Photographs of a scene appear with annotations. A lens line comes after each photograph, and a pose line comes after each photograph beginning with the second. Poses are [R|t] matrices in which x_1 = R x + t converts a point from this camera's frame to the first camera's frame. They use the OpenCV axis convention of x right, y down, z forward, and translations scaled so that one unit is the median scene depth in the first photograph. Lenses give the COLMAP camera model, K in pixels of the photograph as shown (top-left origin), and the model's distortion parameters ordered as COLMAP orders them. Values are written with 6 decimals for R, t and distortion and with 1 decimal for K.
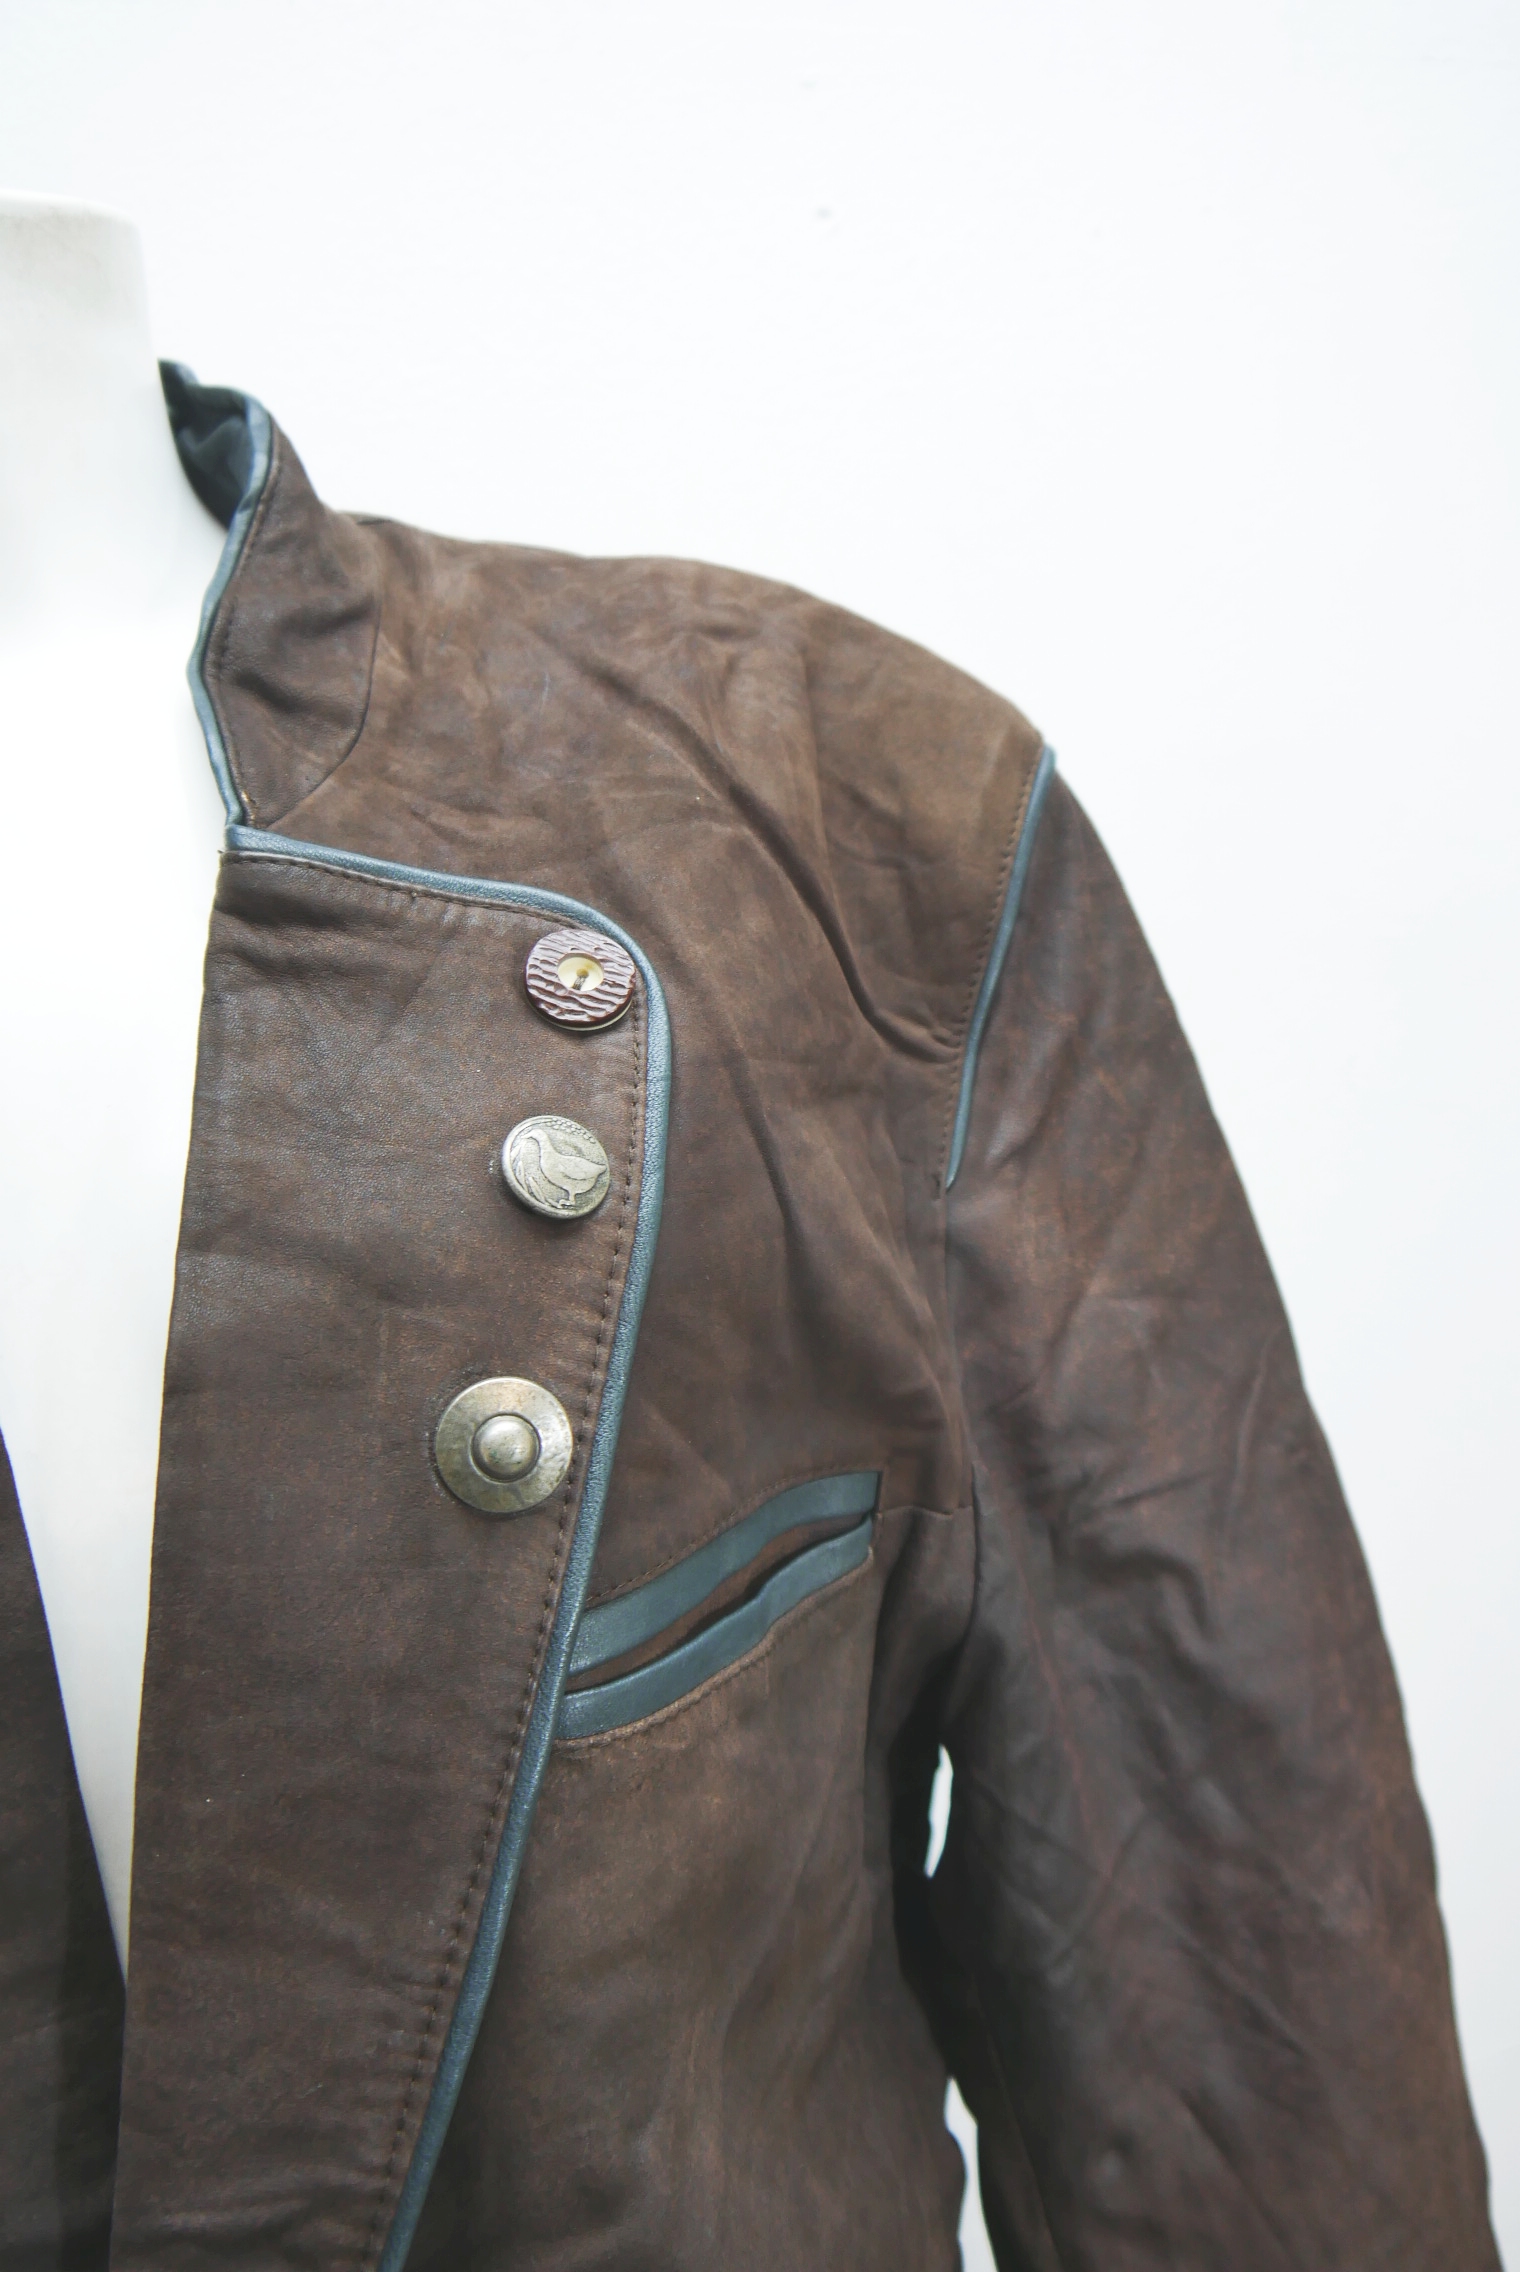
lens RADIAL K [[1817.1, 0, 753.3], [0, 1817.1, 1132.9], [0, 0, 1]] dist [-0.038439, 0.008135]
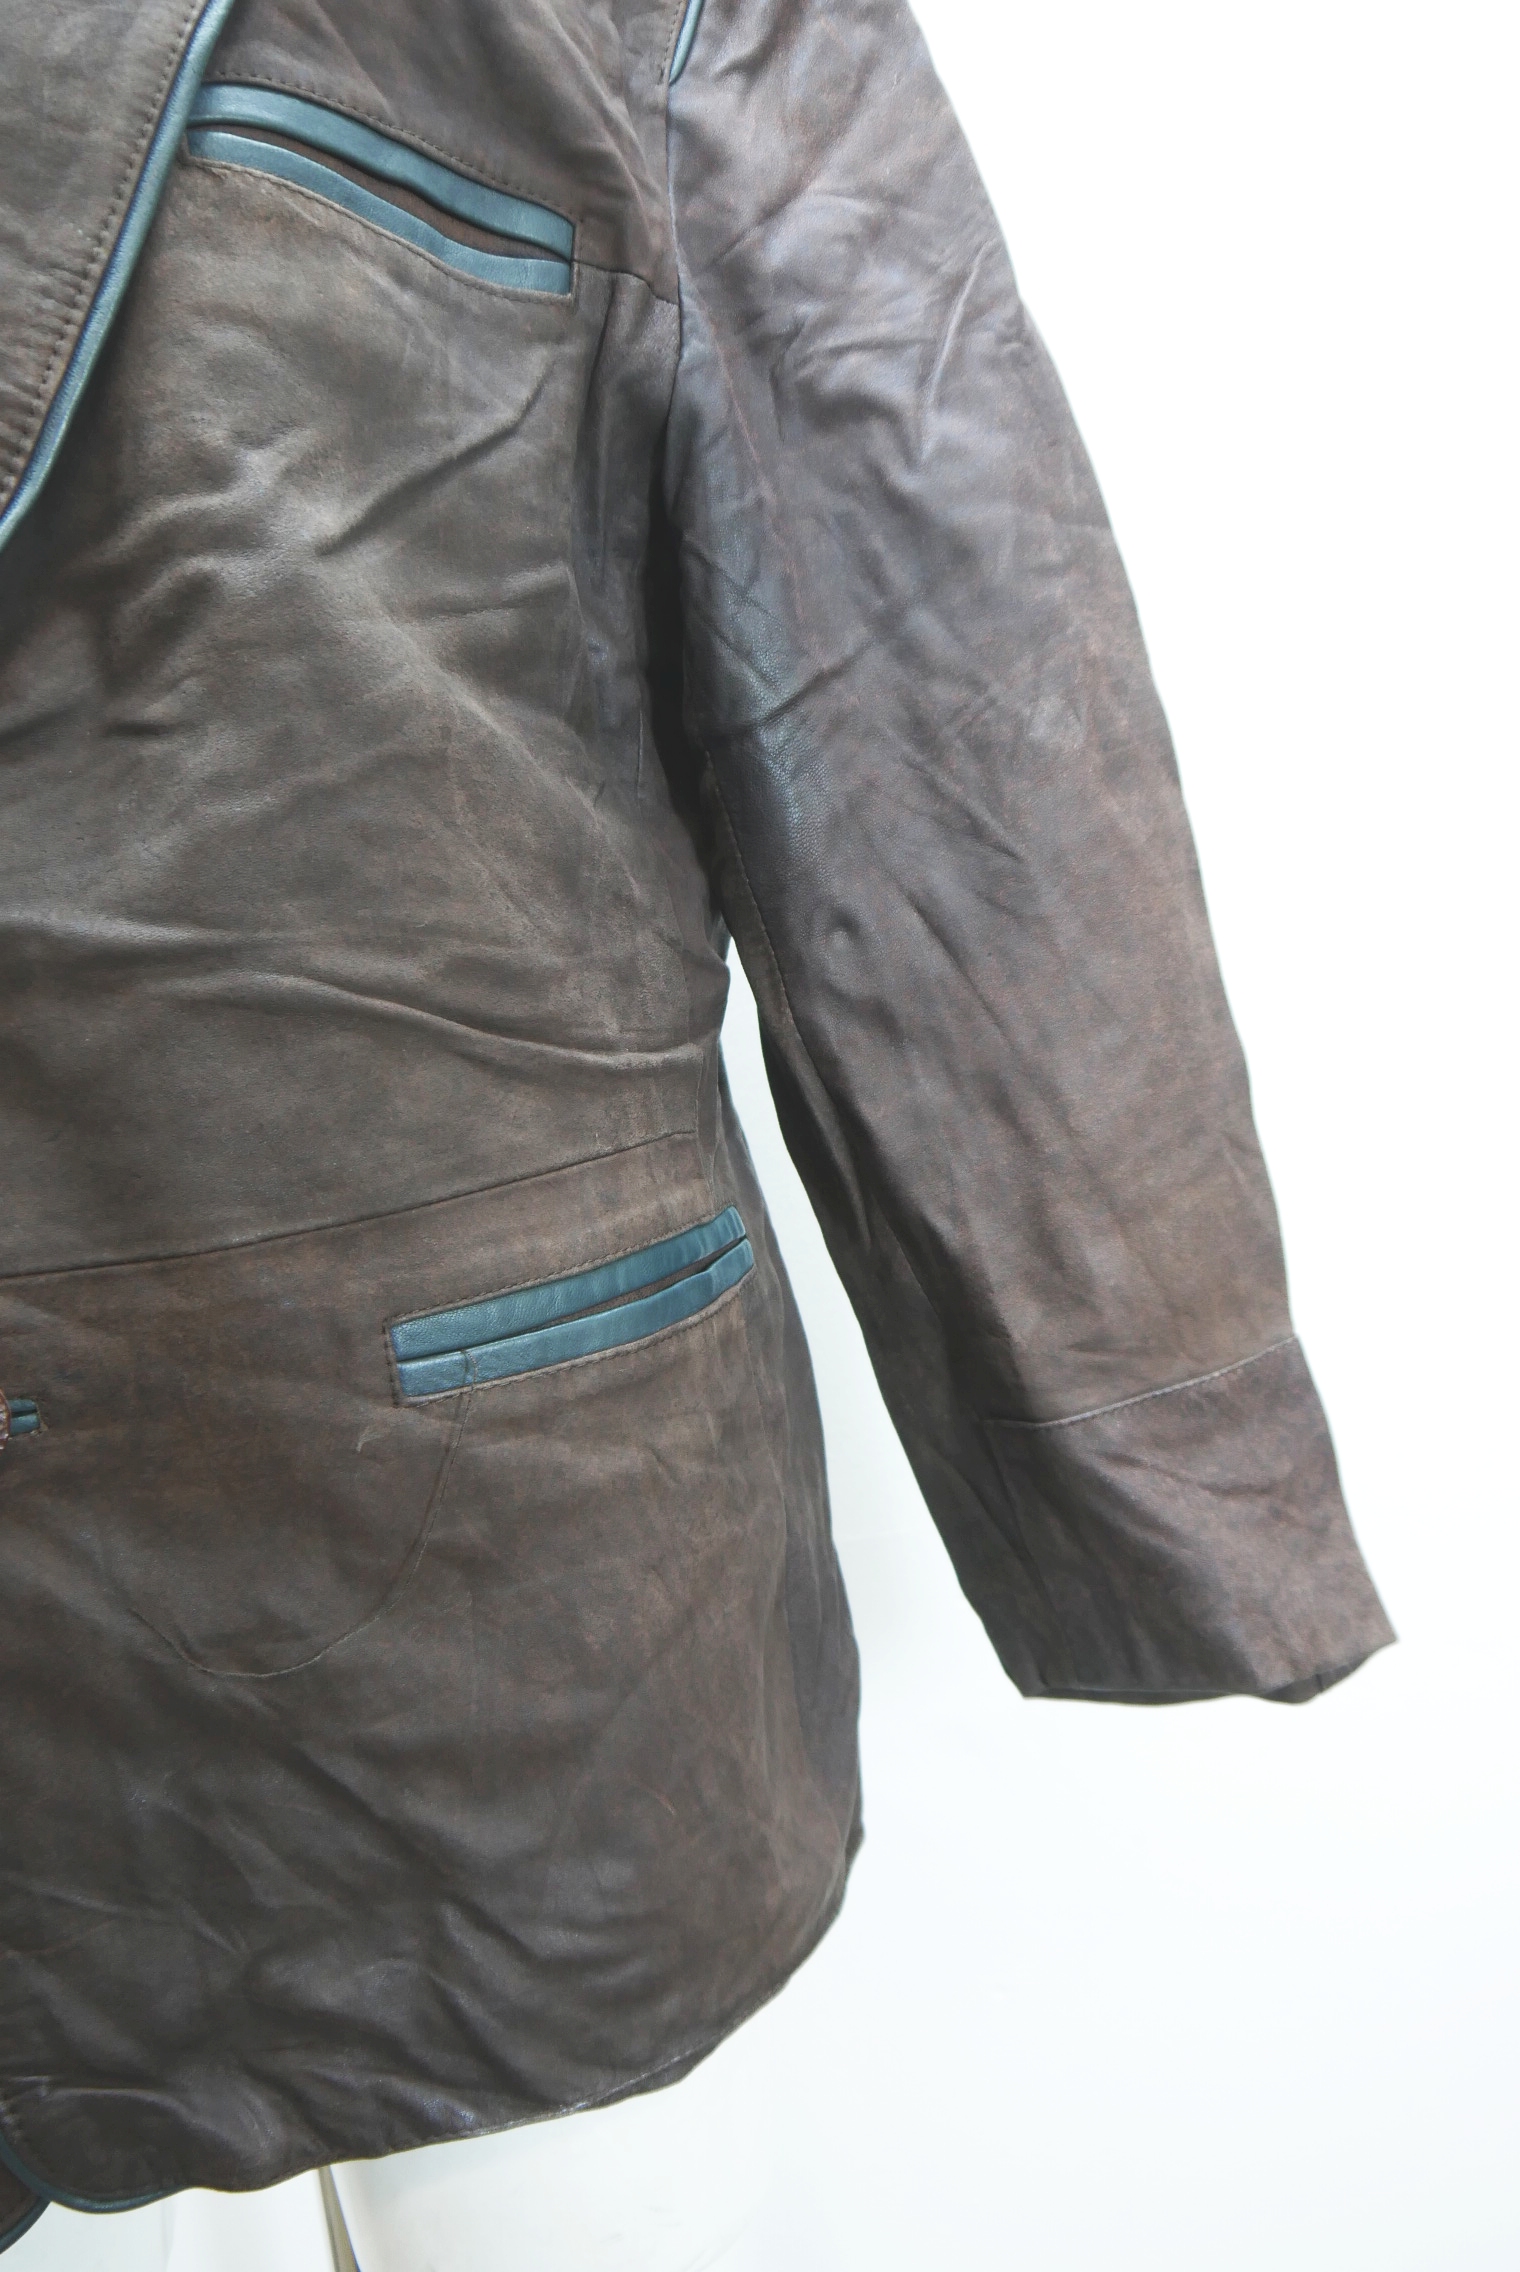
lens RADIAL K [[1817.1, 0, 757.0], [0, 1817.1, 1134.3], [0, 0, 1]] dist [-0.038439, 0.008135]
pose [[0.983788, -0.007472, -0.179177, 0.360347], [0.001914, 0.999512, -0.031176, 0.745613], [0.179323, 0.030328, 0.983323, -0.139801]]
